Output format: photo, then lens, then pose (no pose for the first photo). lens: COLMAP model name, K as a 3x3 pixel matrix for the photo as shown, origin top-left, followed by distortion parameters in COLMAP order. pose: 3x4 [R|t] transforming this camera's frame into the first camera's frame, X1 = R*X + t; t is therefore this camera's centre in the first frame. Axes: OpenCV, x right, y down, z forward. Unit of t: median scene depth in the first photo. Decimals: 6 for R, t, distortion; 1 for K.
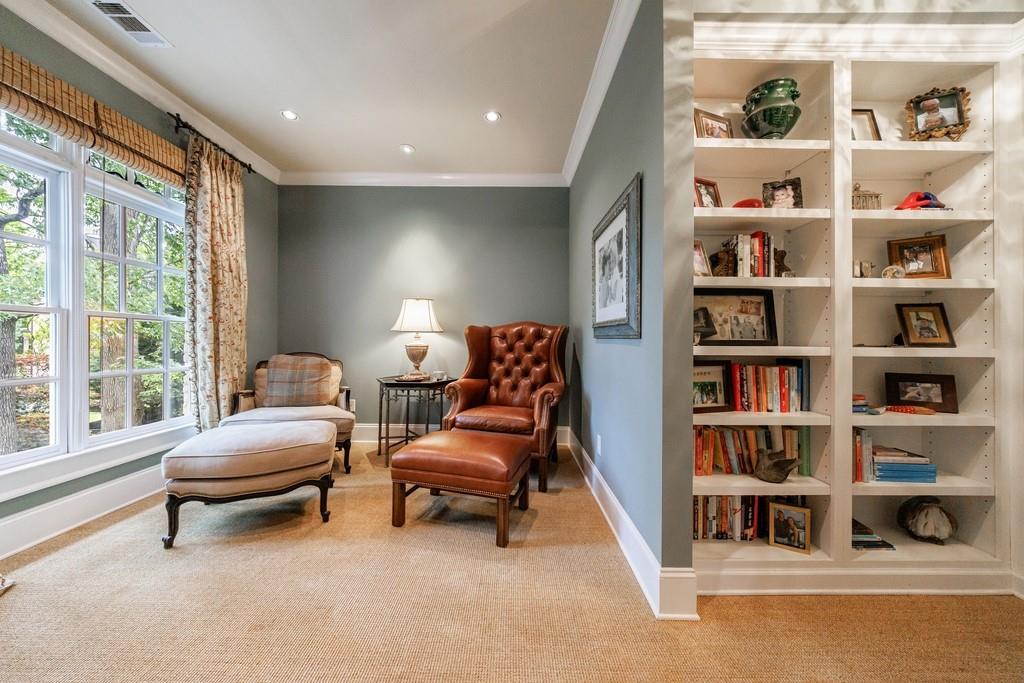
lens RADIAL K [[362.2, 0, 513.8], [0, 362.2, 338.8], [0, 0, 1]] dist [-0.000553, 0.000008]
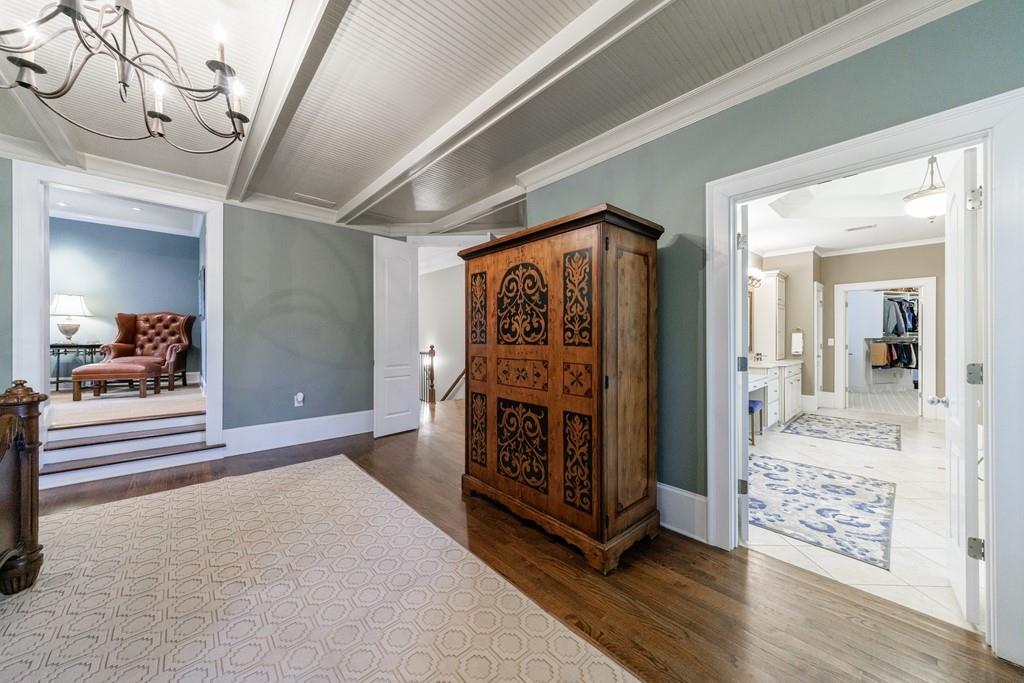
lens RADIAL K [[362.2, 0, 513.8], [0, 362.2, 338.8], [0, 0, 1]] dist [-0.000553, 0.000008]
pose [[0.740359, -0.005760, 0.672187, 0.111054], [-0.002172, 0.999938, 0.010961, 0.062591], [-0.672209, -0.009575, 0.740300, -1.530407]]
